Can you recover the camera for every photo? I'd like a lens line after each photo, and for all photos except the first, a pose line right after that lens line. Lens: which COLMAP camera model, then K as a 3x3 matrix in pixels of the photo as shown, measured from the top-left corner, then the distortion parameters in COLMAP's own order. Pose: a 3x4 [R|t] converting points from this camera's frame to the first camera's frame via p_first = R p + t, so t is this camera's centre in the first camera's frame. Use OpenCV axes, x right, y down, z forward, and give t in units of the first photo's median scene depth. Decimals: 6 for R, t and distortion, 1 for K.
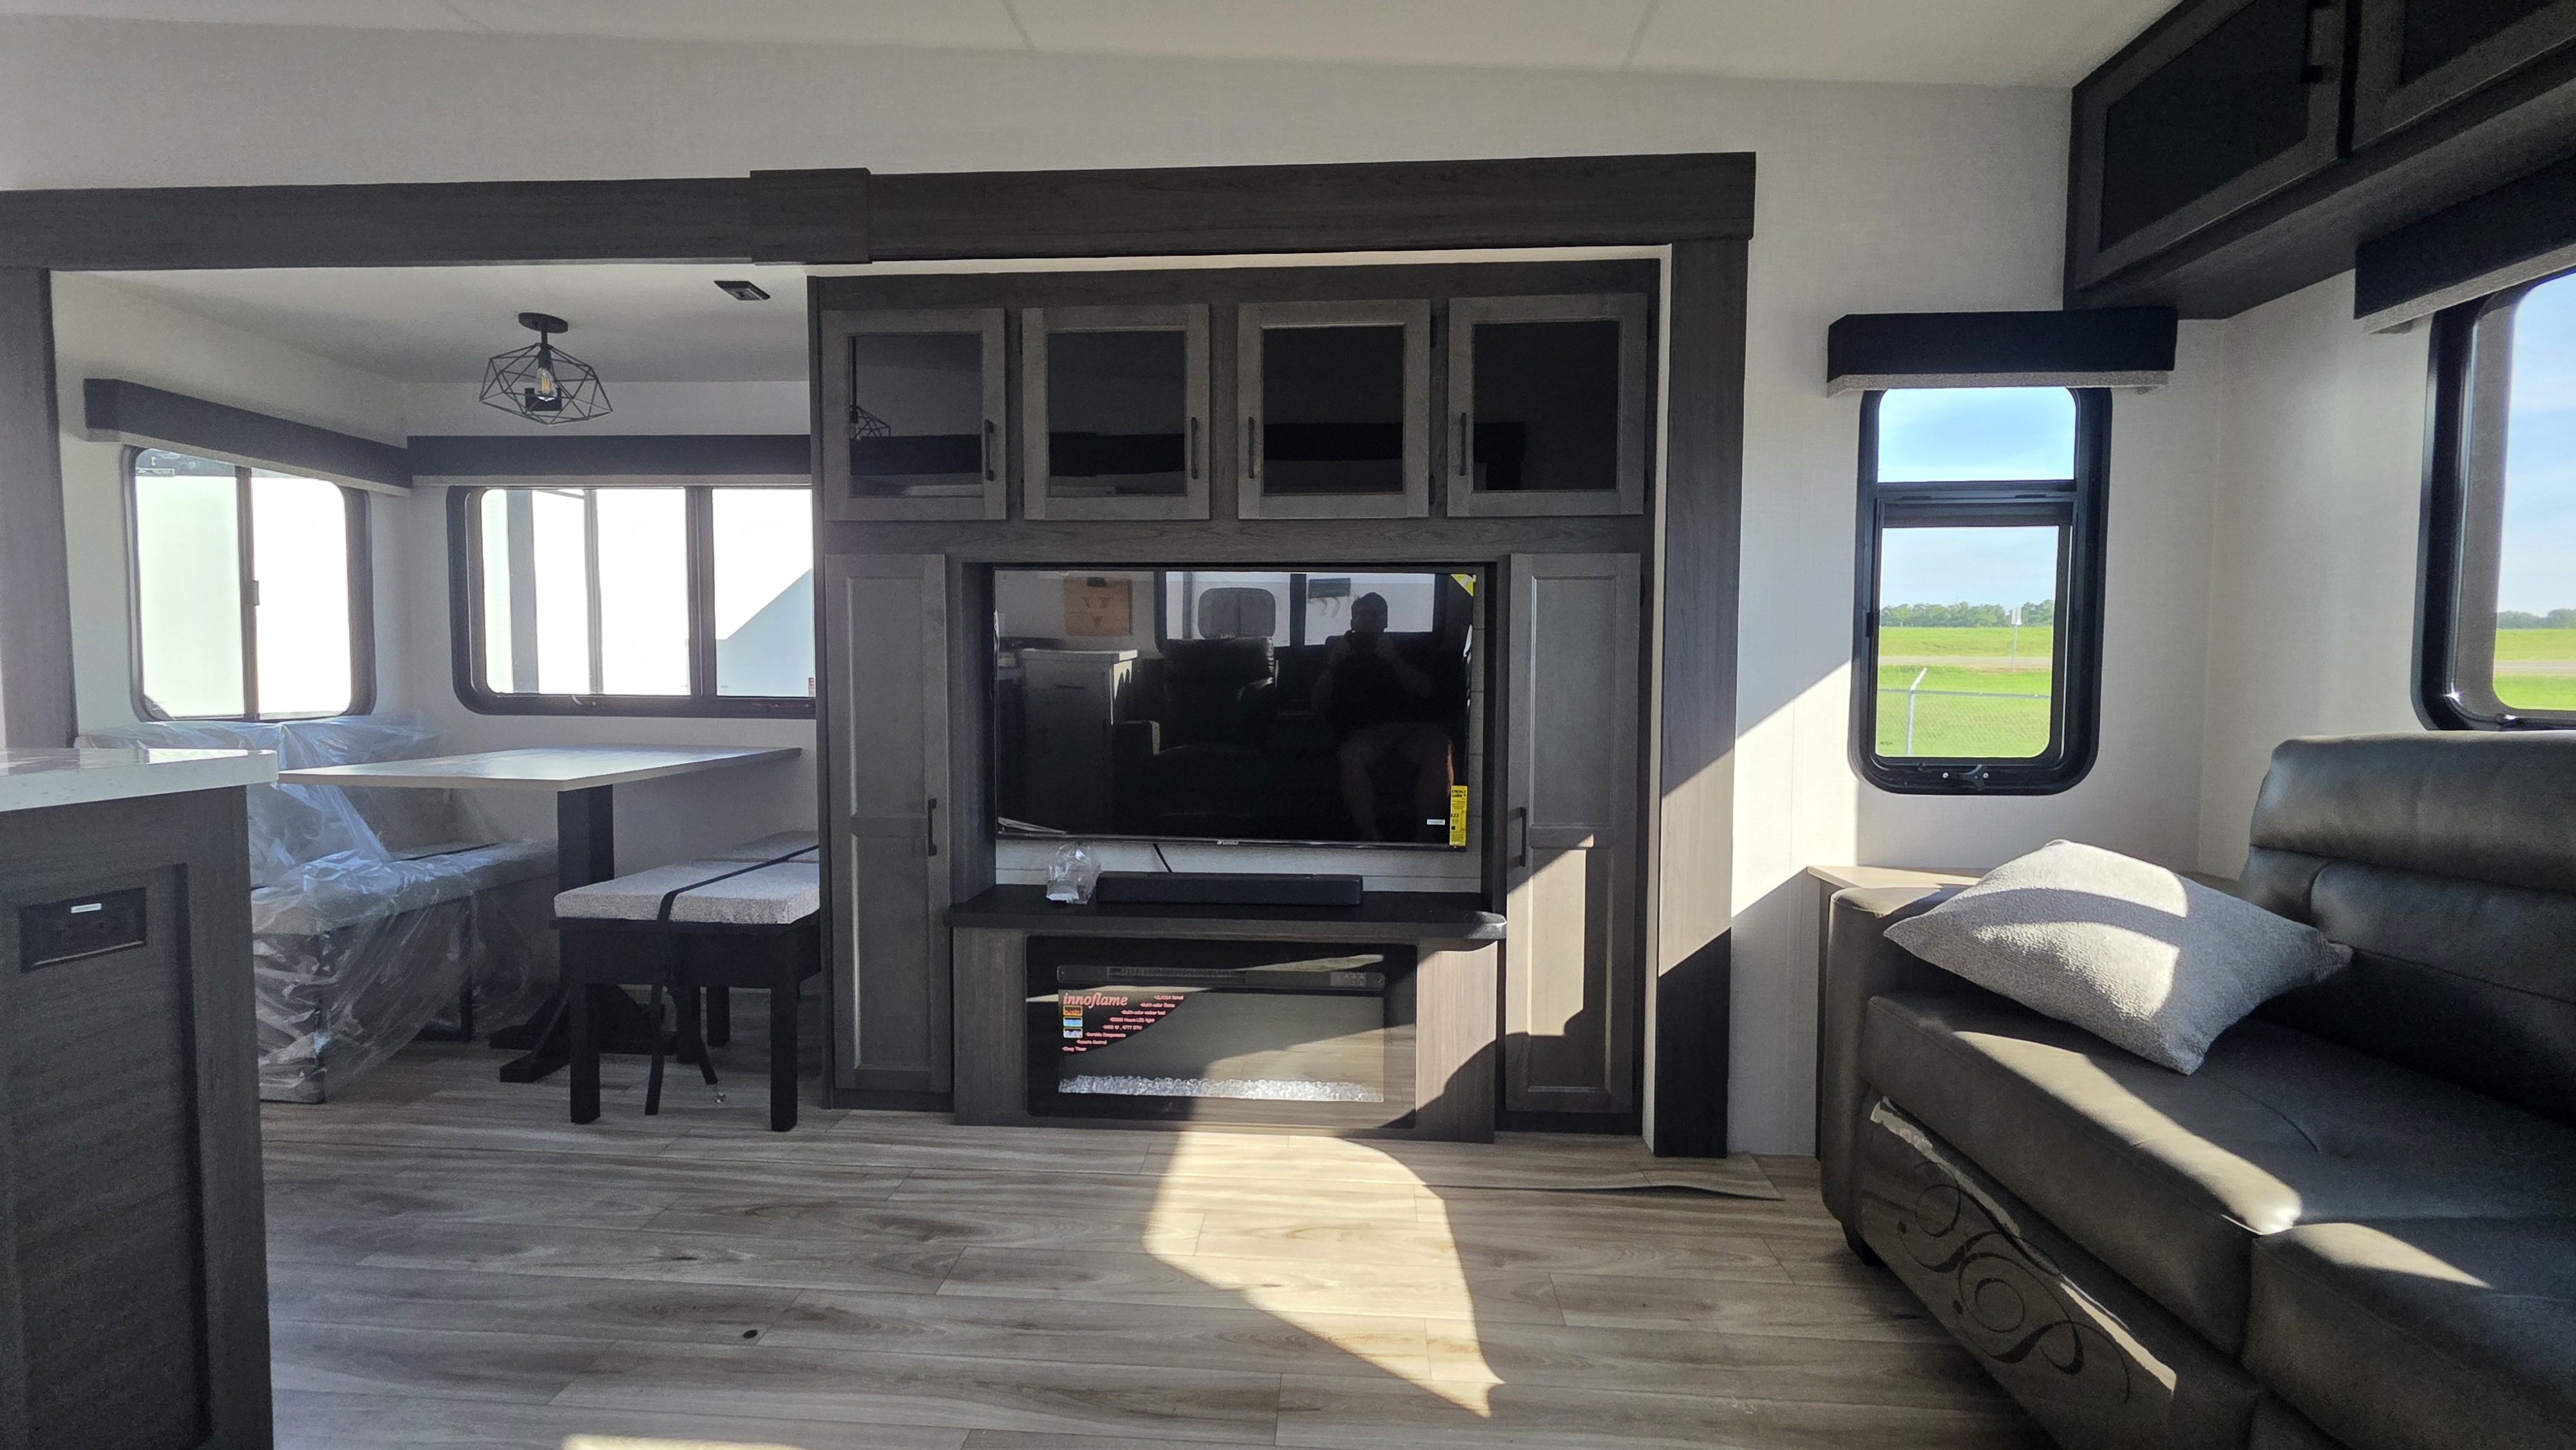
lens RADIAL K [[1042.7, 0, 1278.9], [0, 1042.7, 715.1], [0, 0, 1]] dist [-0.001193, -0.000168]
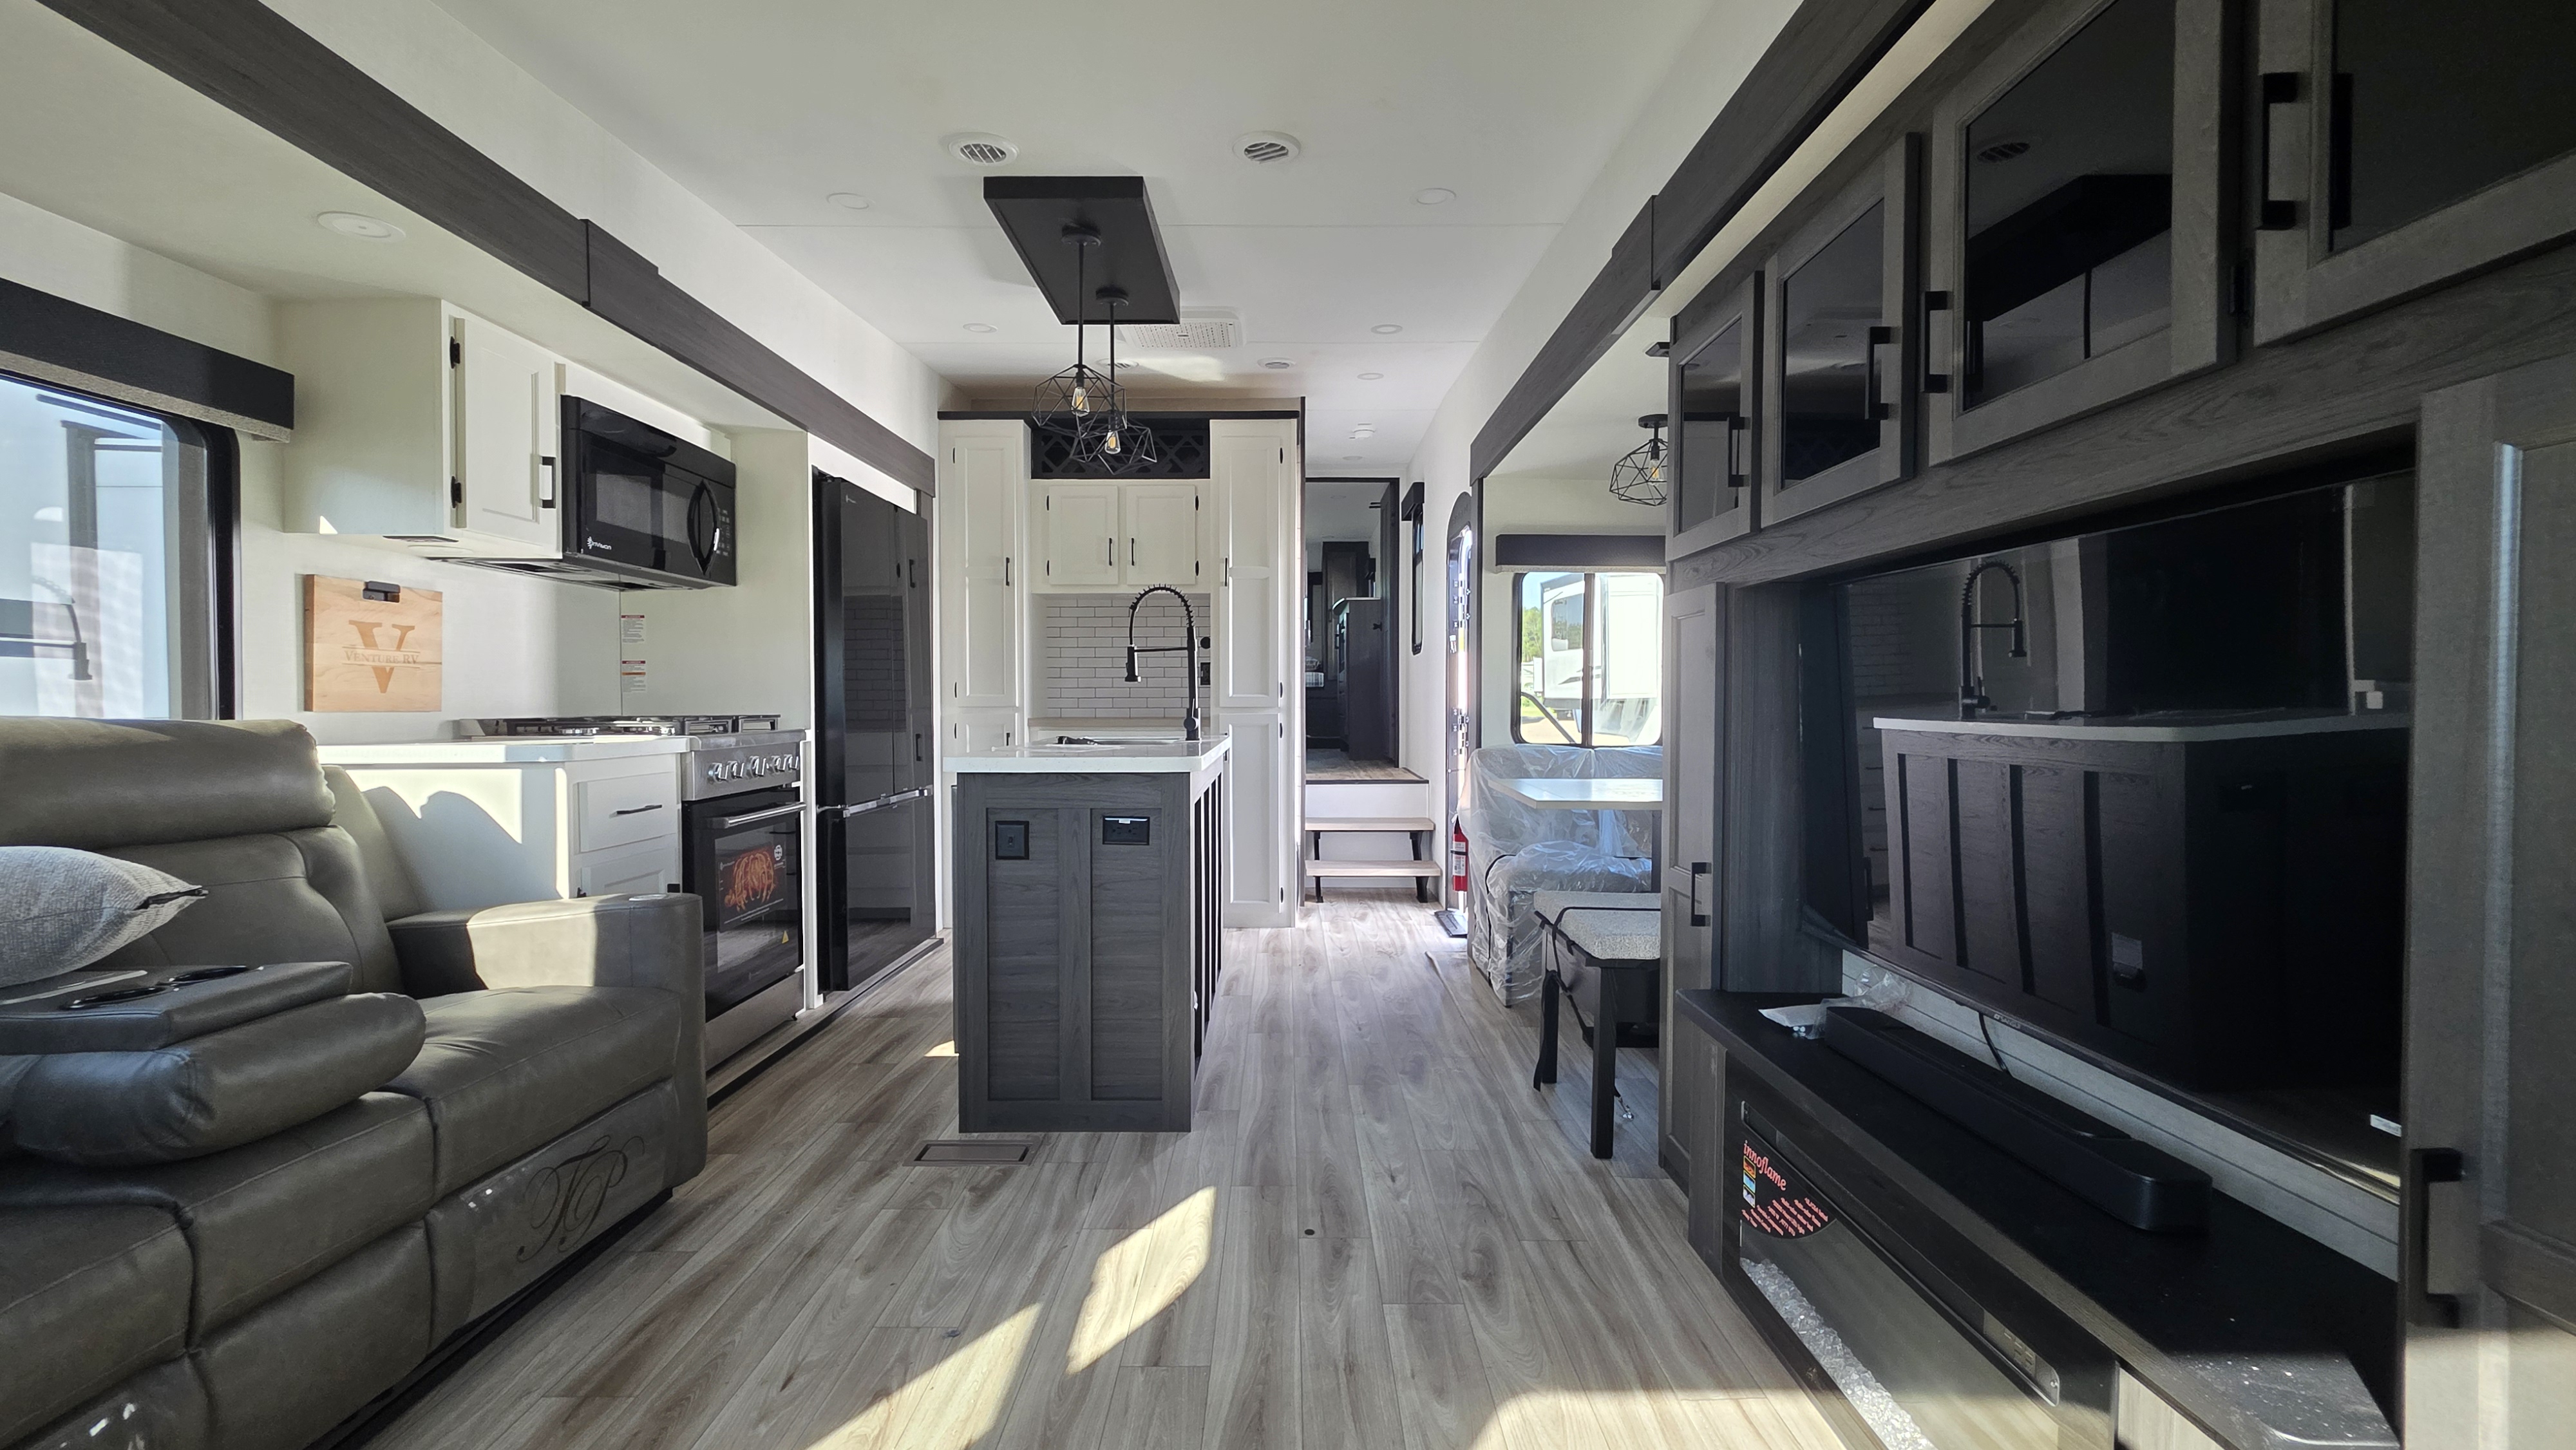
lens RADIAL K [[1036.2, 0, 1283.1], [0, 1036.2, 720.4], [0, 0, 1]] dist [0.001528, 0.000107]
pose [[0.067752, 0.016284, -0.997569, 0.548435], [-0.049060, 0.998712, 0.012971, -0.035486], [0.996495, 0.048062, 0.068463, 0.620429]]
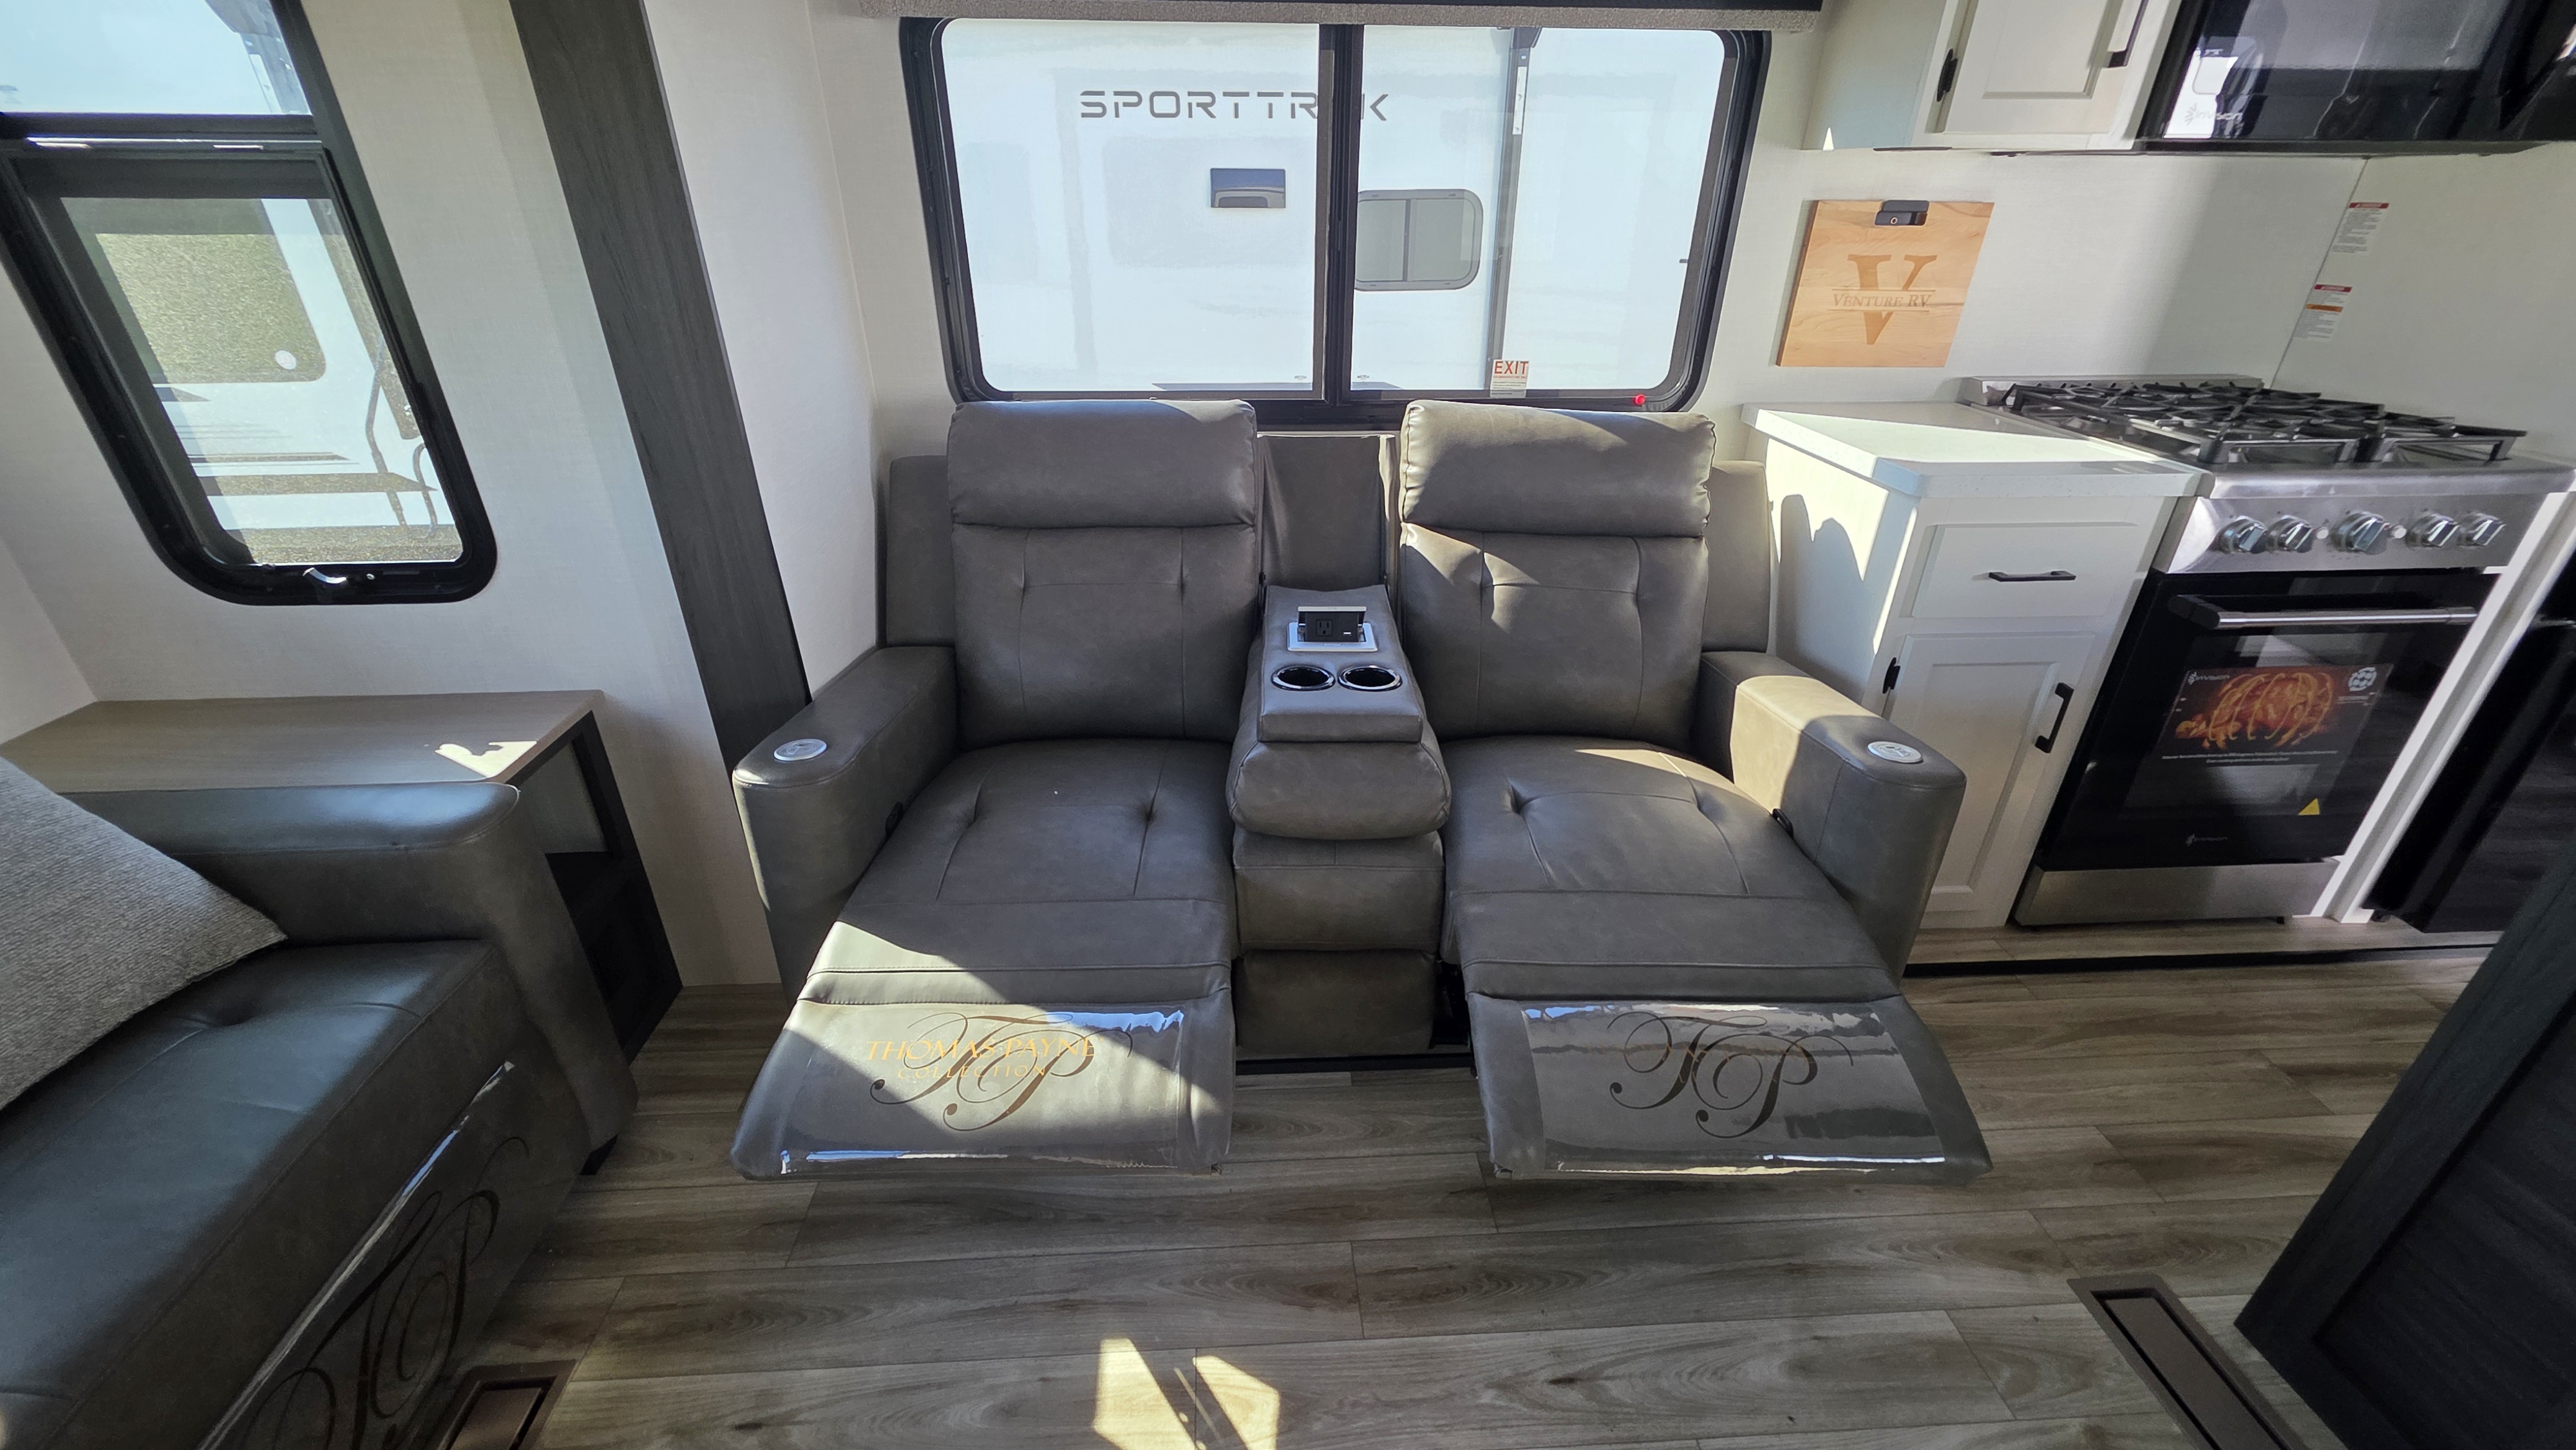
lens RADIAL K [[1032.1, 0, 1282.1], [0, 1032.1, 719.8], [0, 0, 1]] dist [0.003080, -0.000477]
pose [[-0.991909, 0.052101, -0.115770, 0.022913], [-0.013543, 0.863280, 0.504544, -0.179516], [0.126229, 0.502029, -0.855589, 0.647129]]
